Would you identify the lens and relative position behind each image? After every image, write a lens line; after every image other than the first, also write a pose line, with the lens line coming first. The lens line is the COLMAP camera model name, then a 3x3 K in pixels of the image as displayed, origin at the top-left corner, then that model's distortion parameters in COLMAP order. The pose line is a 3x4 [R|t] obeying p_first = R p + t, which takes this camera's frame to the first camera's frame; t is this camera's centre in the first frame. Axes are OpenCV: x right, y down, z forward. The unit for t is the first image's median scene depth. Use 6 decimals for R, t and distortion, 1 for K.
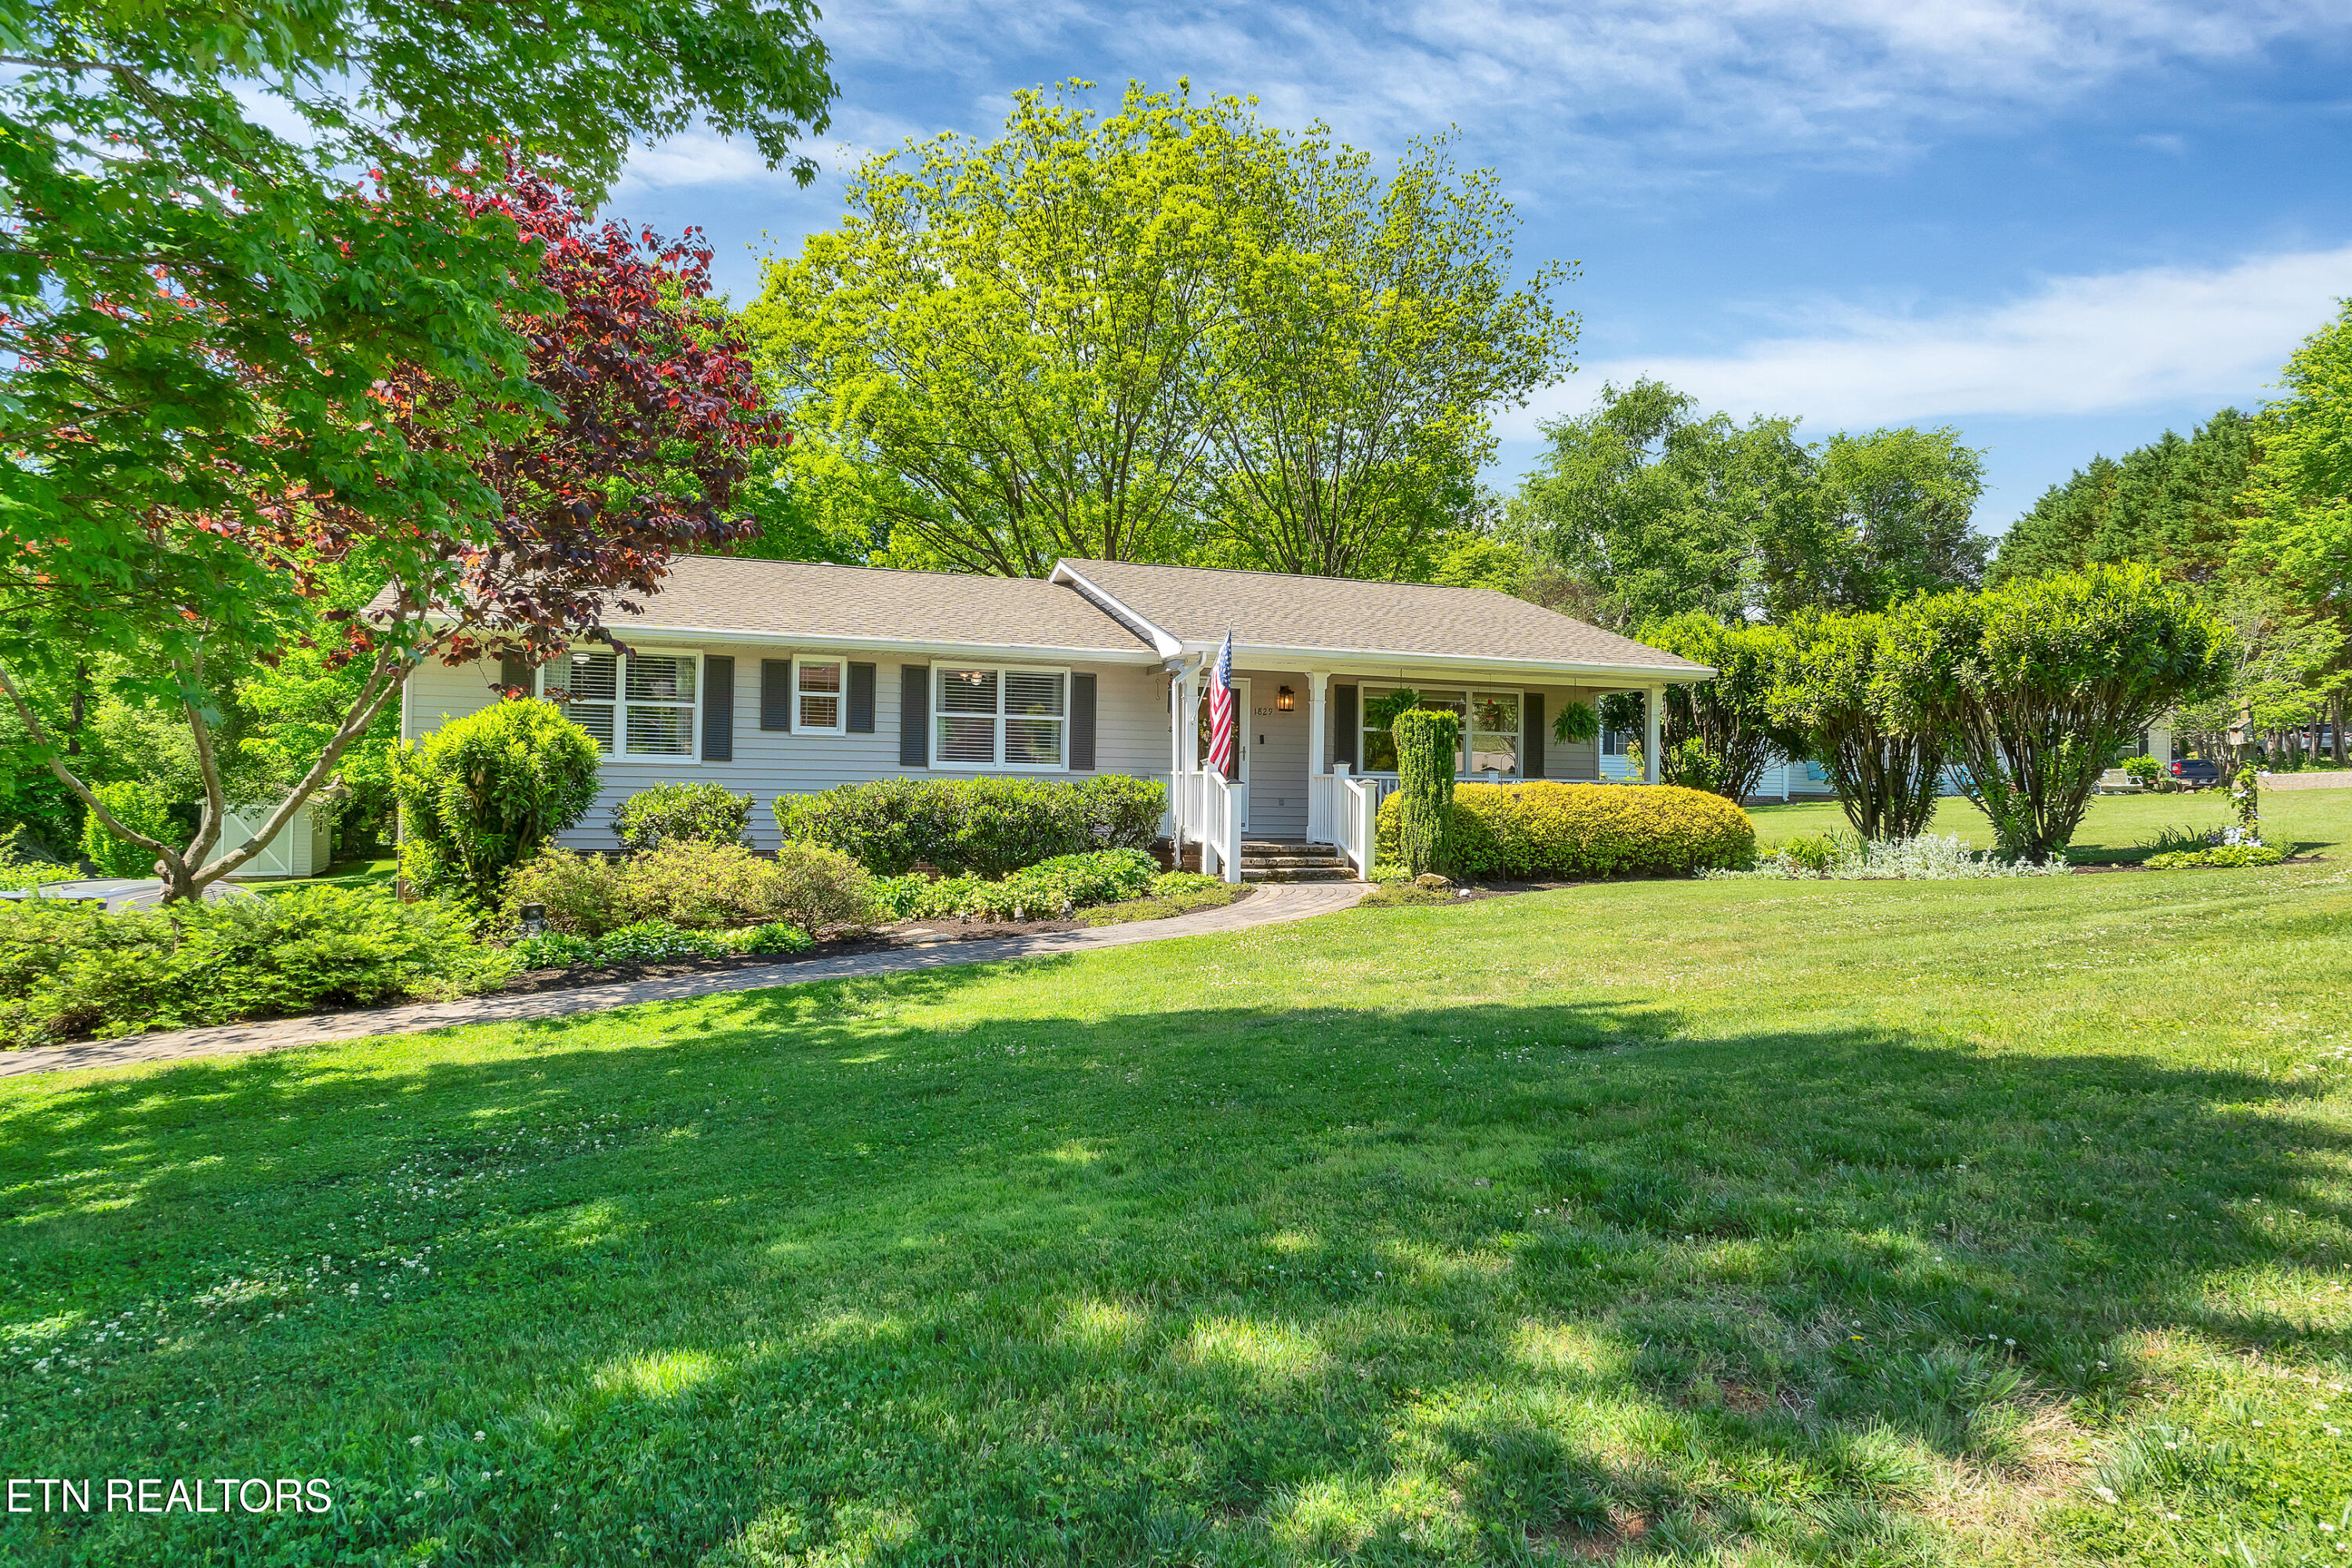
lens RADIAL K [[1534.5, 0, 1171.9], [0, 1534.5, 717.2], [0, 0, 1]] dist [0.015710, -0.007178]
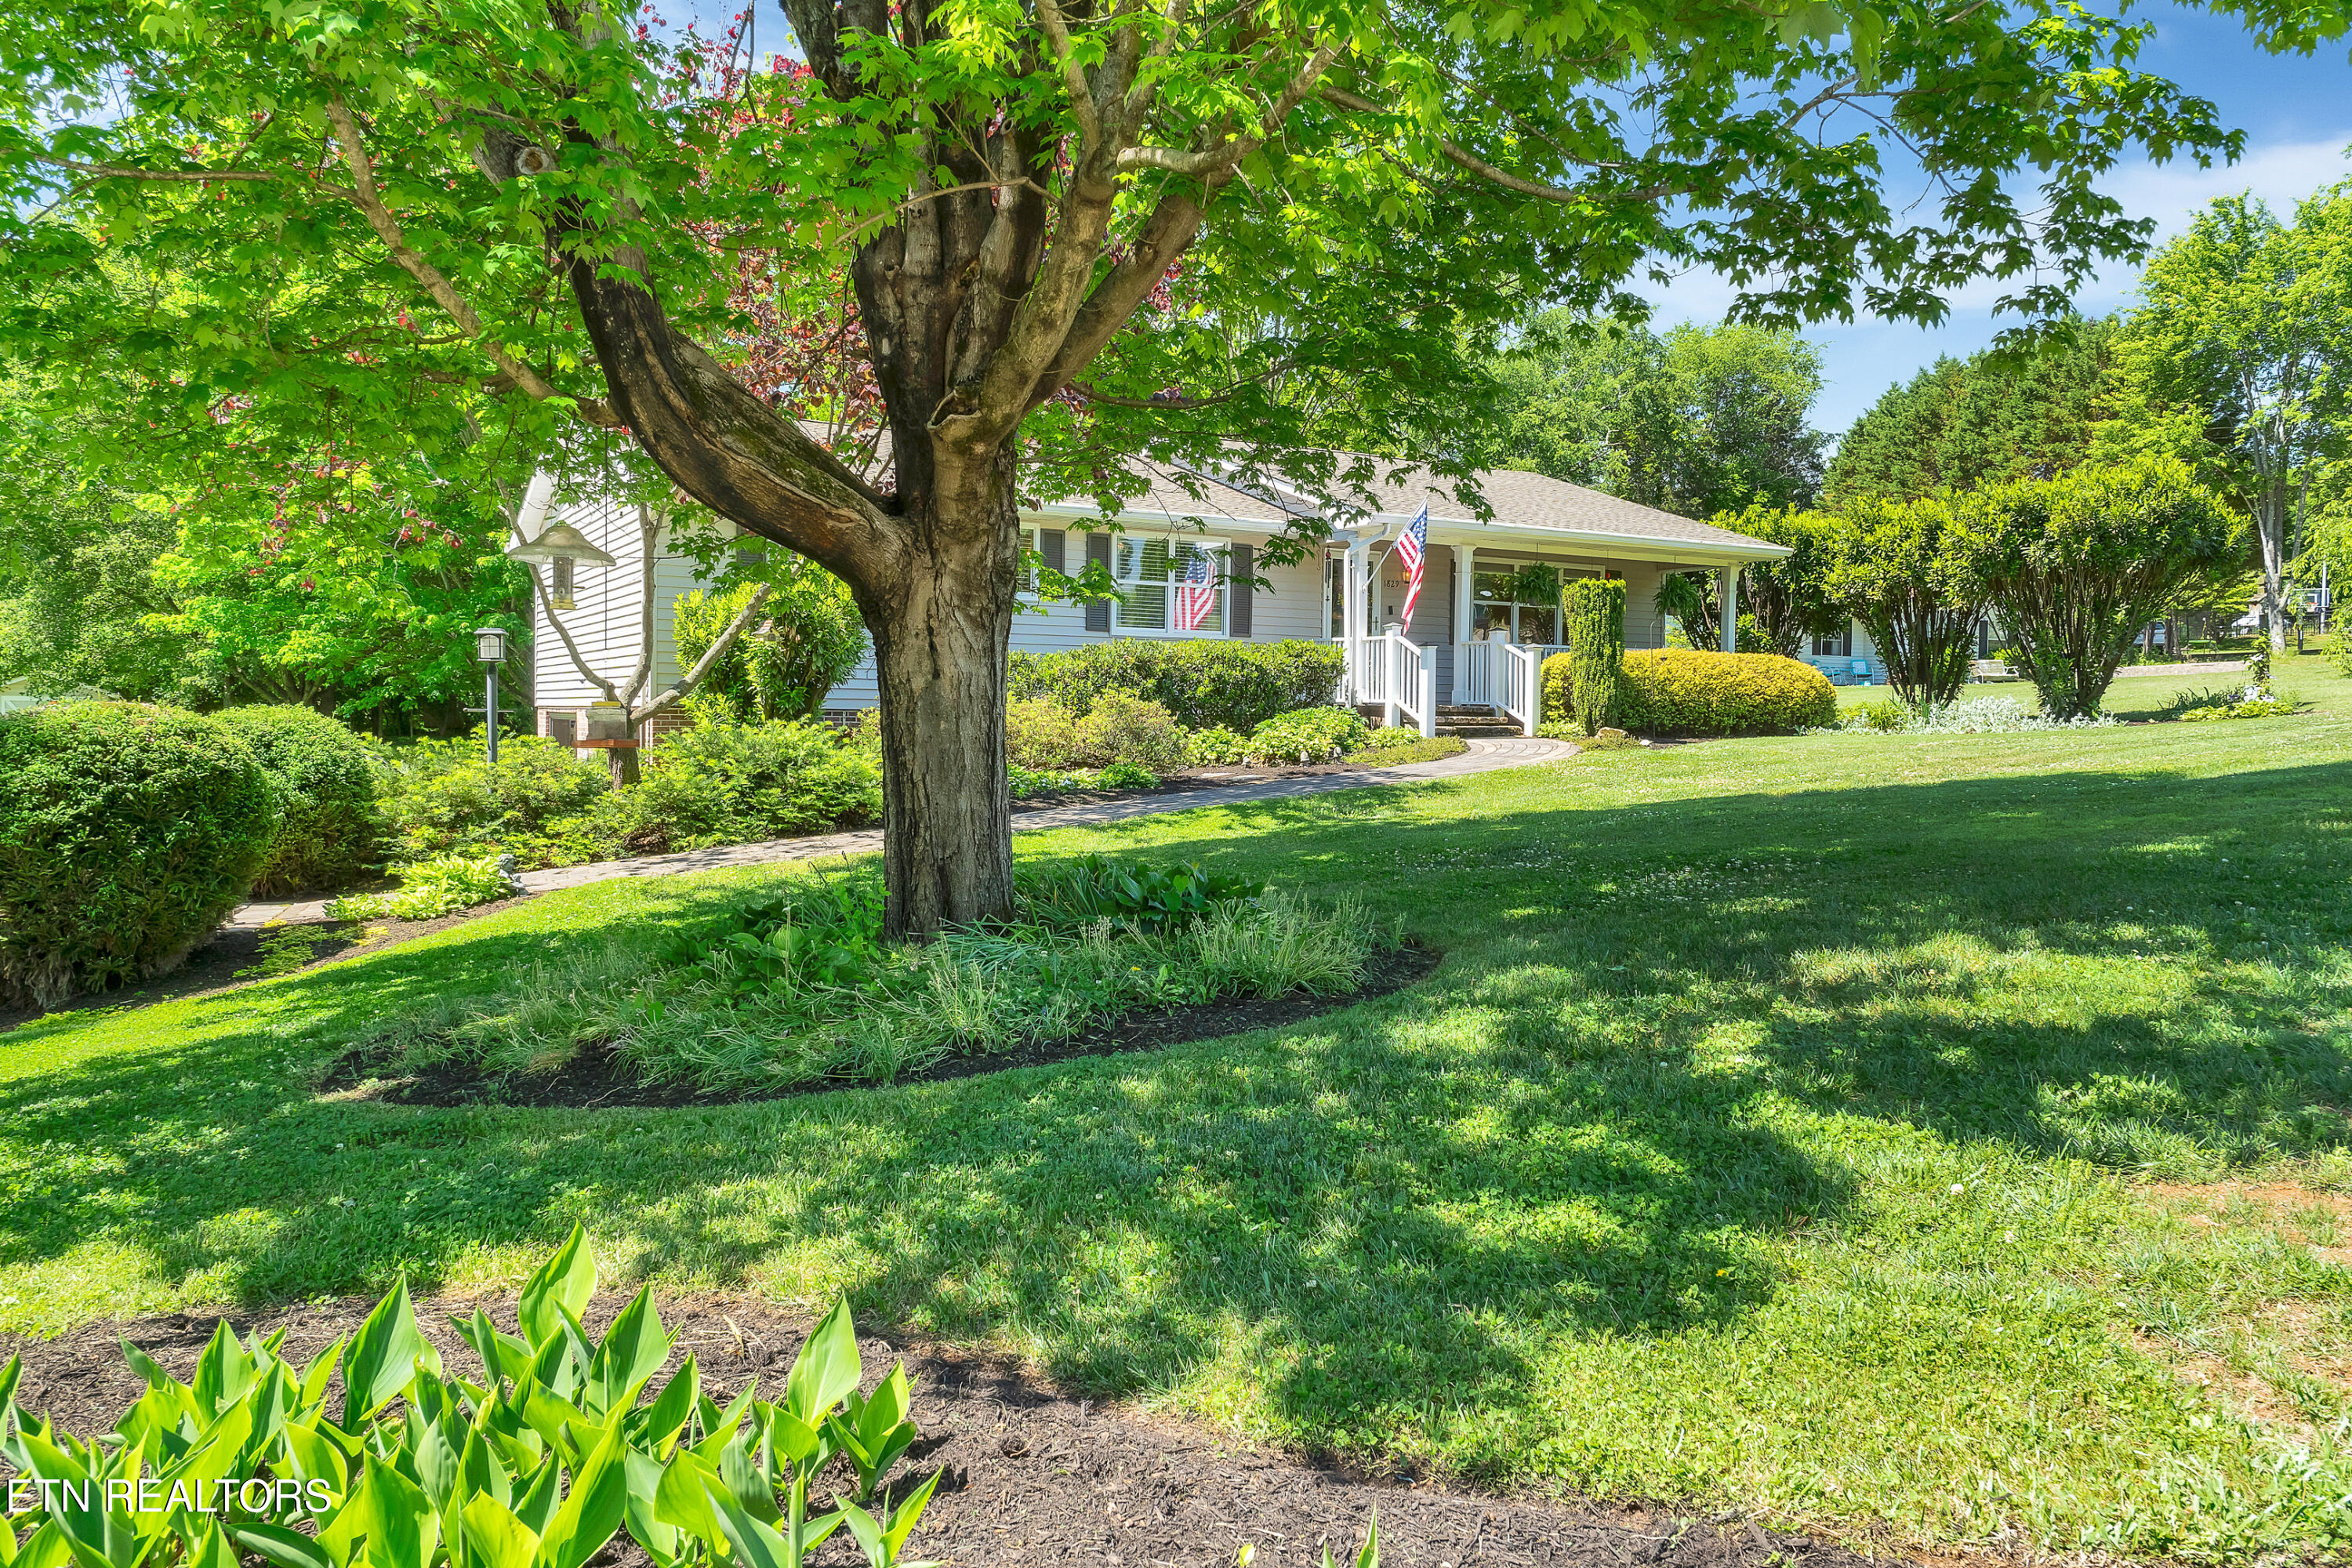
lens RADIAL K [[1708.3, 0, 1084.8], [0, 1708.3, 763.9], [0, 0, 1]] dist [-0.014112, 0.006414]
pose [[0.990530, -0.005773, 0.137173, -0.334010], [-0.005778, 0.996477, 0.083661, 0.024399], [-0.137173, -0.083662, 0.987008, -0.146121]]
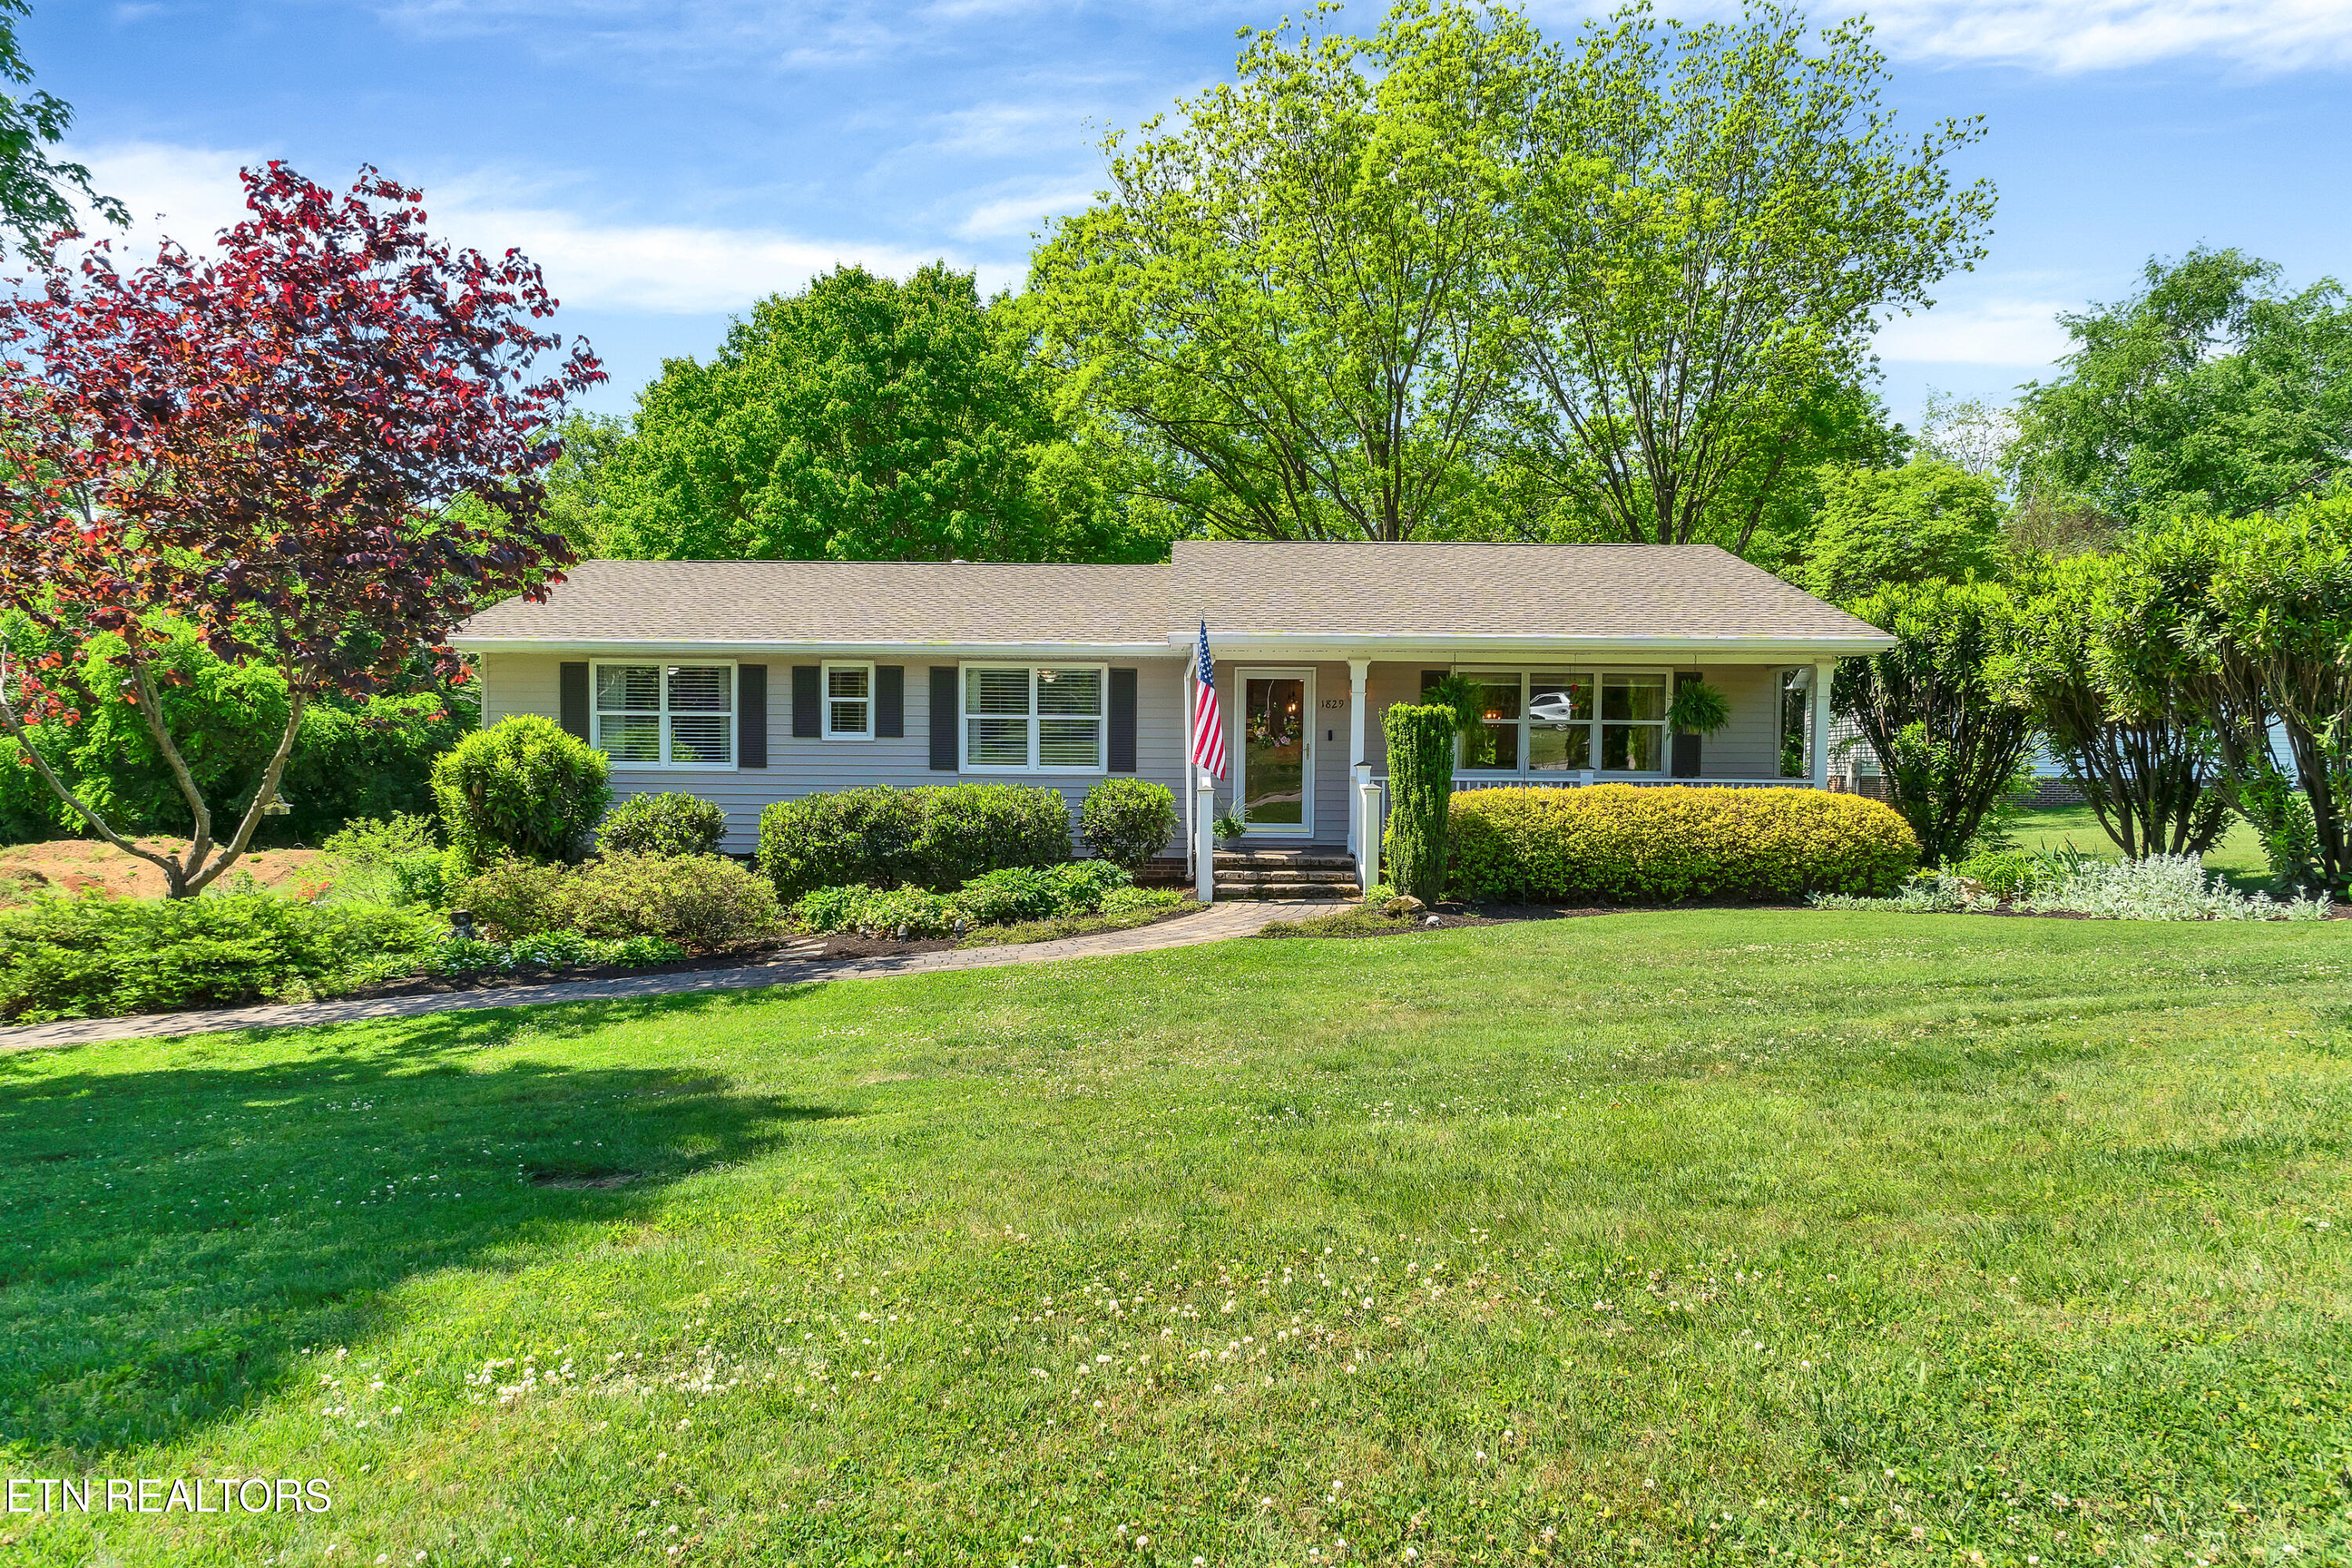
lens RADIAL K [[1534.5, 0, 1158.8], [0, 1534.5, 790.9], [0, 0, 1]] dist [0.015710, -0.007178]
pose [[0.930307, -0.000943, -0.366780, 0.317033], [0.025620, 0.997721, 0.062418, -0.012517], [0.365886, -0.067465, 0.928211, 0.139832]]
